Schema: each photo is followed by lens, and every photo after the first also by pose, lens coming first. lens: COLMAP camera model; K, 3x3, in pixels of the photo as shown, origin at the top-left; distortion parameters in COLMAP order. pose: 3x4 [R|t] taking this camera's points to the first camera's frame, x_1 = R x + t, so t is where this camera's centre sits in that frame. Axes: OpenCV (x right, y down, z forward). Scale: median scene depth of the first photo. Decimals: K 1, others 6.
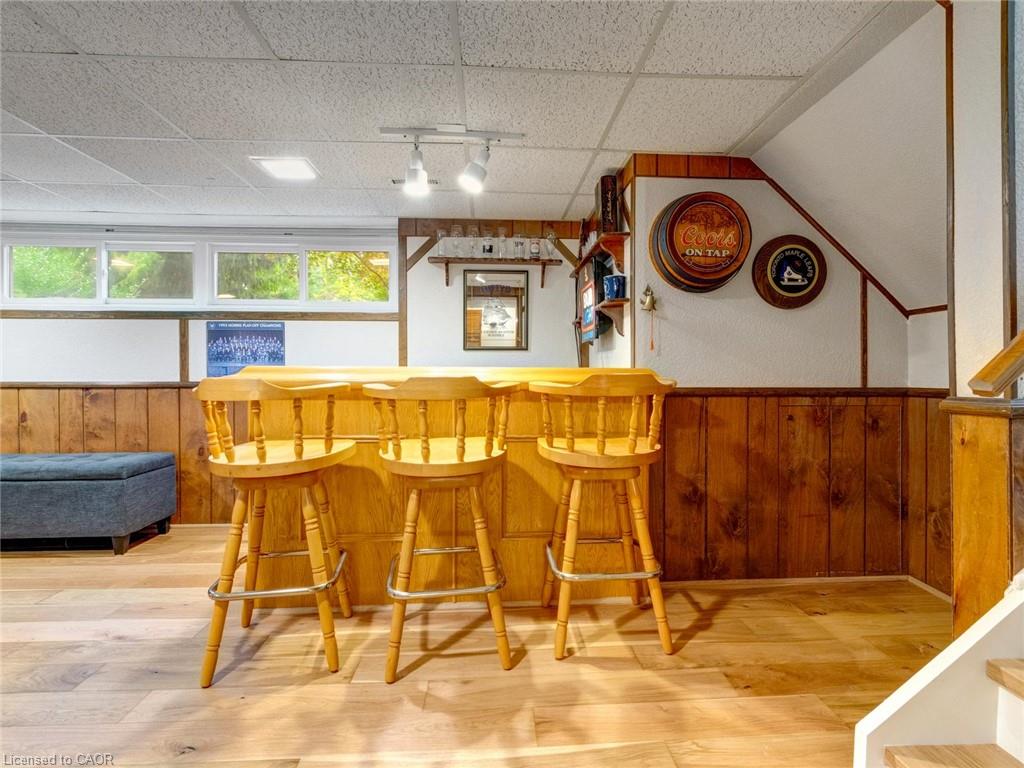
lens RADIAL K [[510.7, 0, 514.1], [0, 510.7, 379.8], [0, 0, 1]] dist [0.001616, -0.001469]
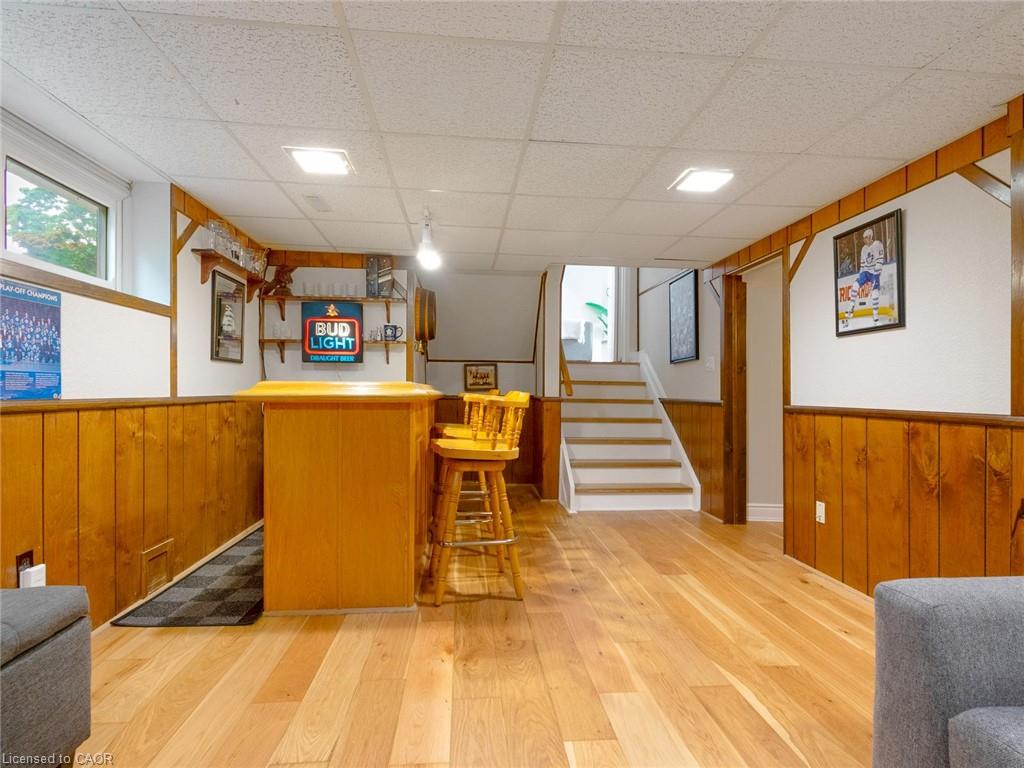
lens RADIAL K [[510.7, 0, 514.1], [0, 510.7, 379.8], [0, 0, 1]] dist [0.001616, -0.001469]
pose [[-0.030779, 0.013401, 0.999436, -1.023024], [0.002901, 0.999907, -0.013318, -0.009537], [-0.999522, 0.002489, -0.030815, 0.521302]]
